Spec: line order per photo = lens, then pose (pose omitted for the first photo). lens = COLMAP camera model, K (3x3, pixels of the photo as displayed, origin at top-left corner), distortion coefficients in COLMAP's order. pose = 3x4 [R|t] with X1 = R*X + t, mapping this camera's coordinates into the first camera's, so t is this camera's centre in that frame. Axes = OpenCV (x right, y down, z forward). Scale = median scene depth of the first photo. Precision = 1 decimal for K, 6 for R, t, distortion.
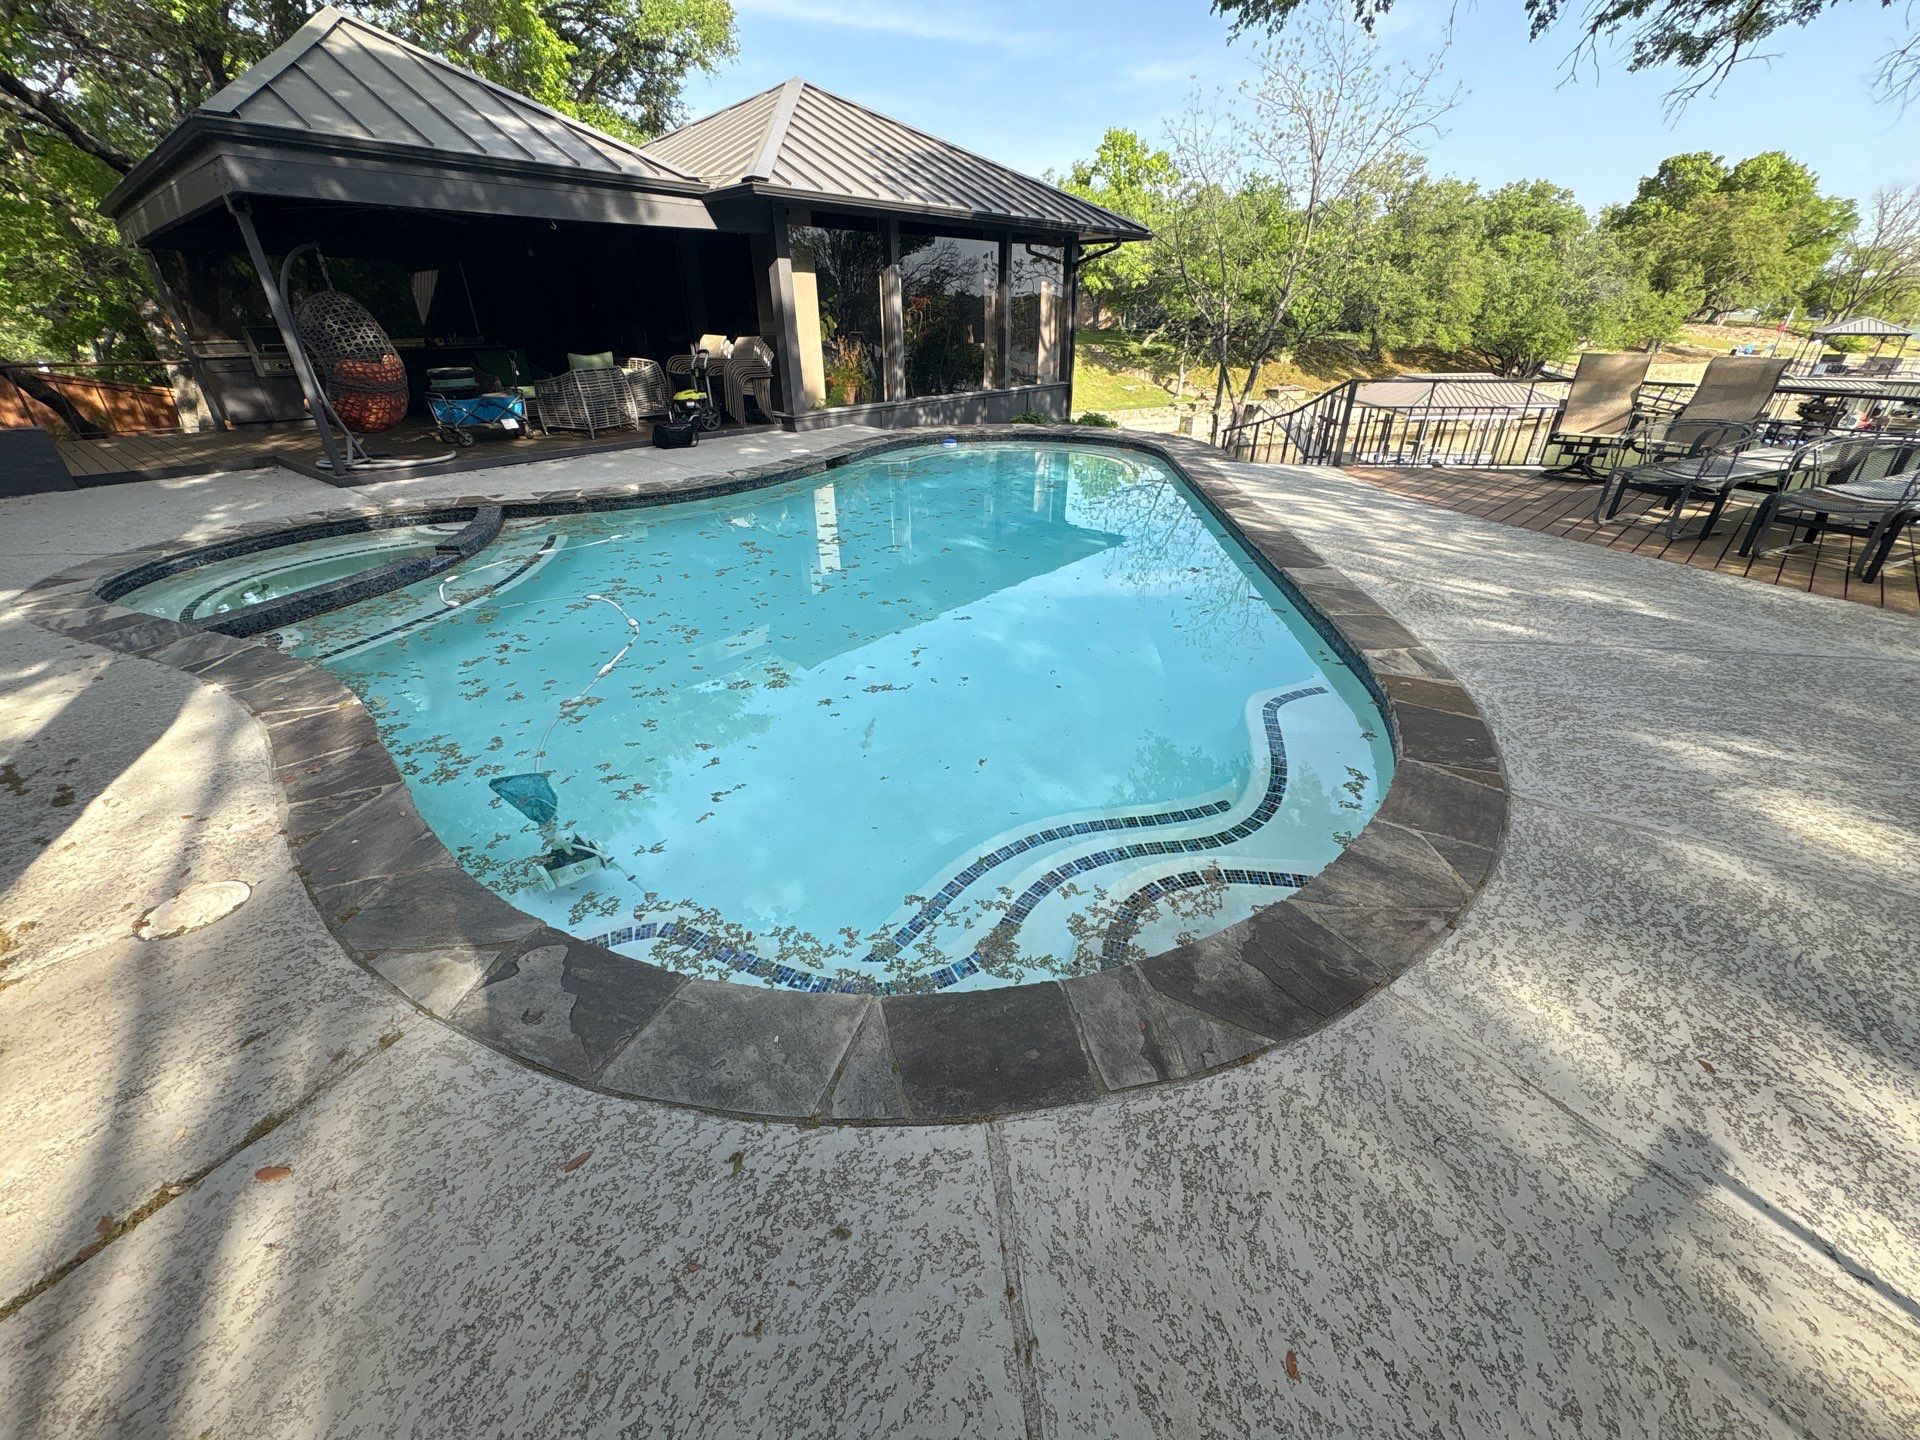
lens RADIAL K [[761.8, 0, 959.6], [0, 761.8, 720.8], [0, 0, 1]] dist [0.000846, -0.000027]
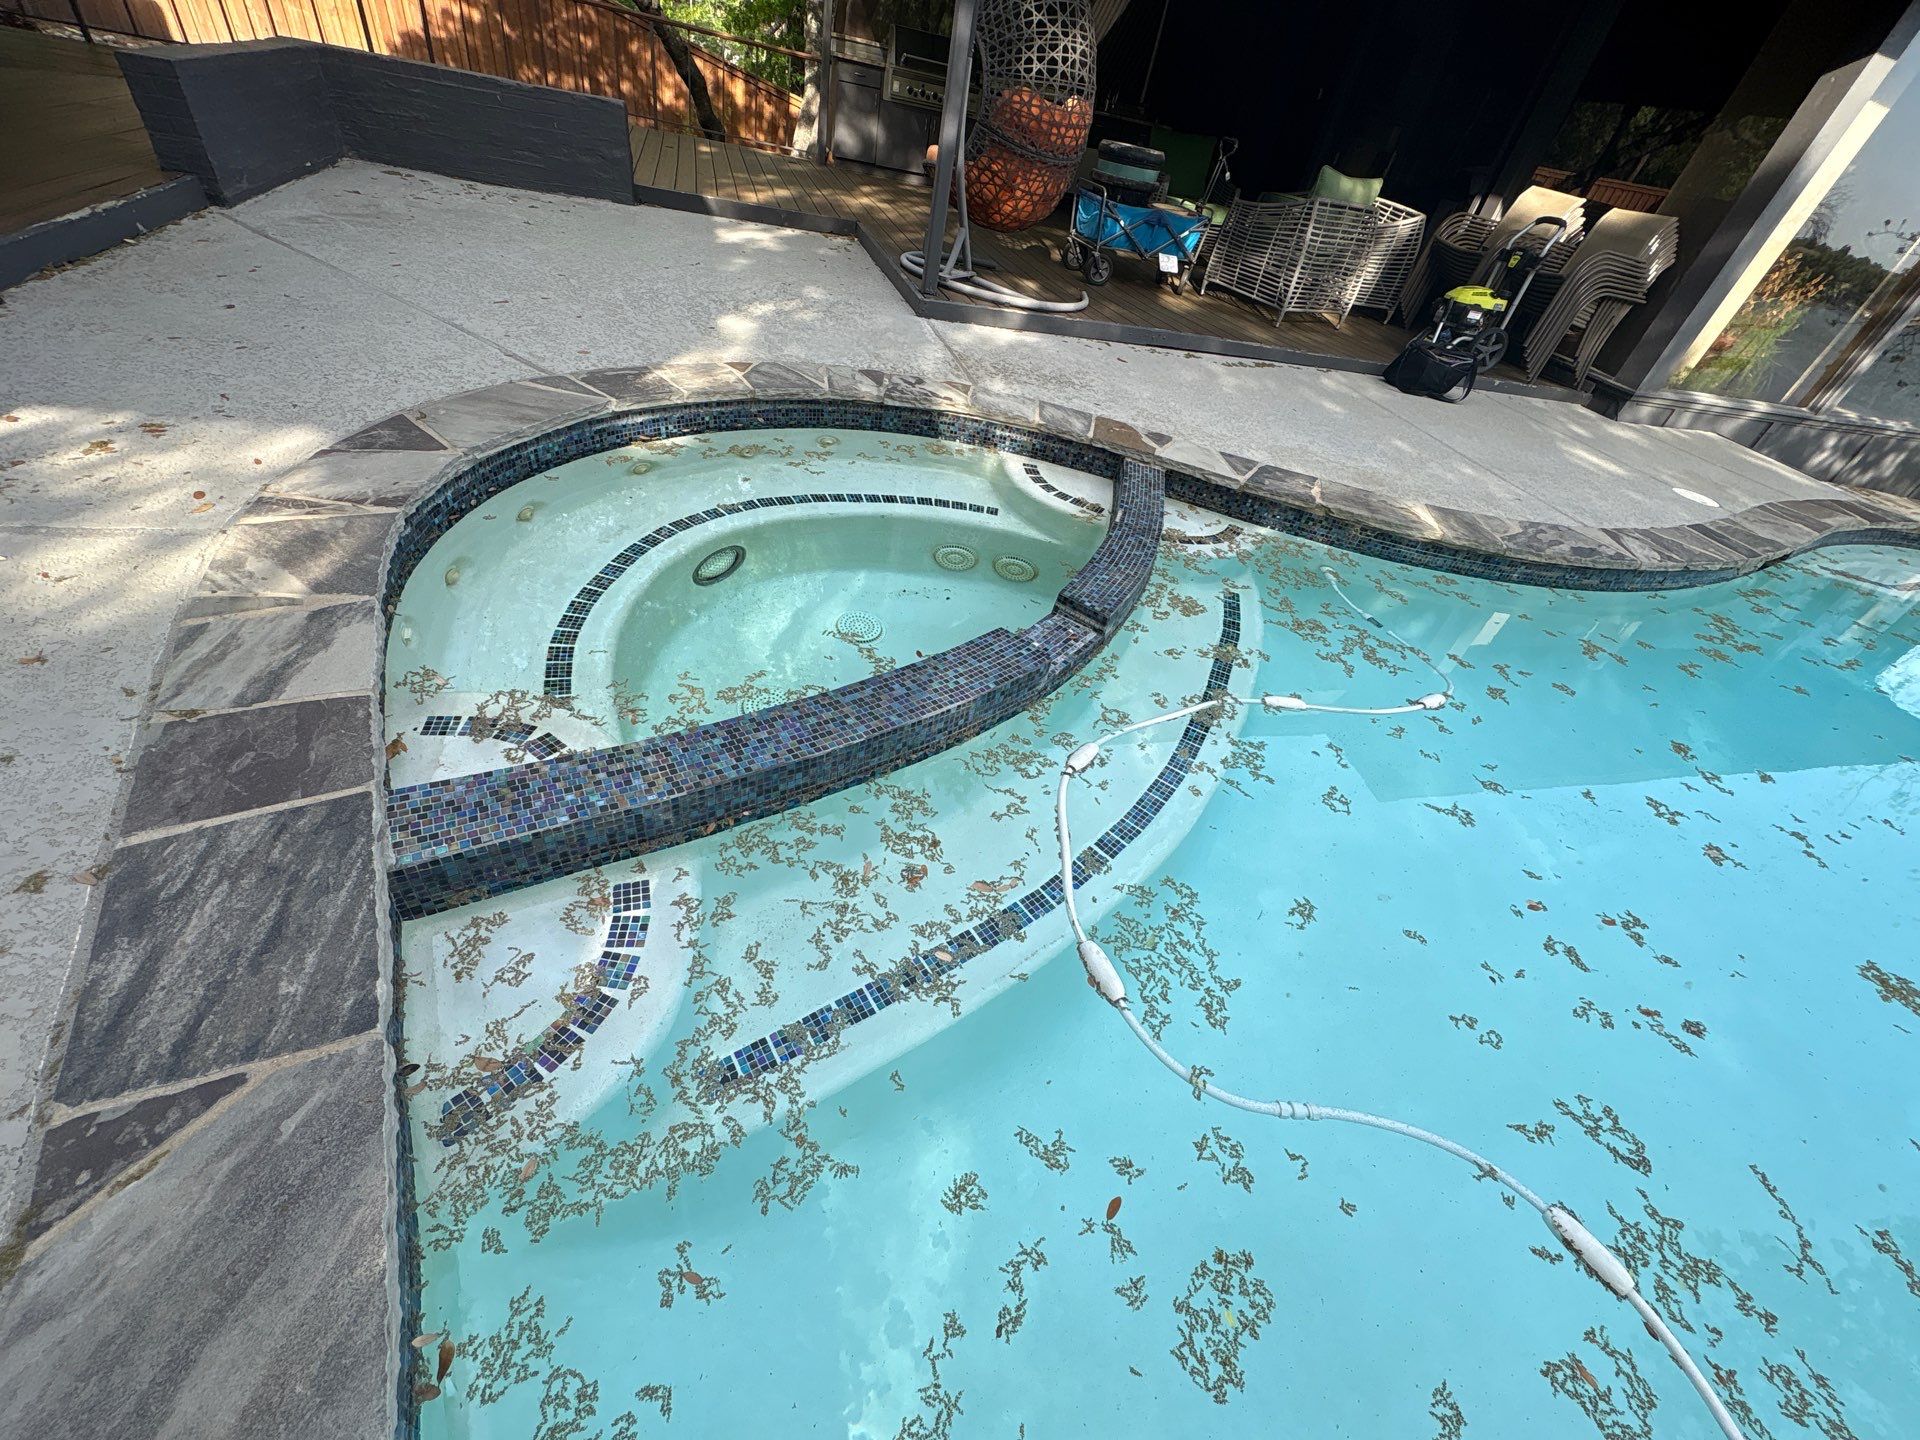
lens RADIAL K [[761.8, 0, 964.0], [0, 761.8, 720.5], [0, 0, 1]] dist [0.000846, -0.000027]
pose [[0.801252, 0.488514, -0.345469, -0.405055], [-0.426881, 0.871319, 0.242025, -0.180844], [0.419246, -0.046449, 0.906684, 0.439721]]
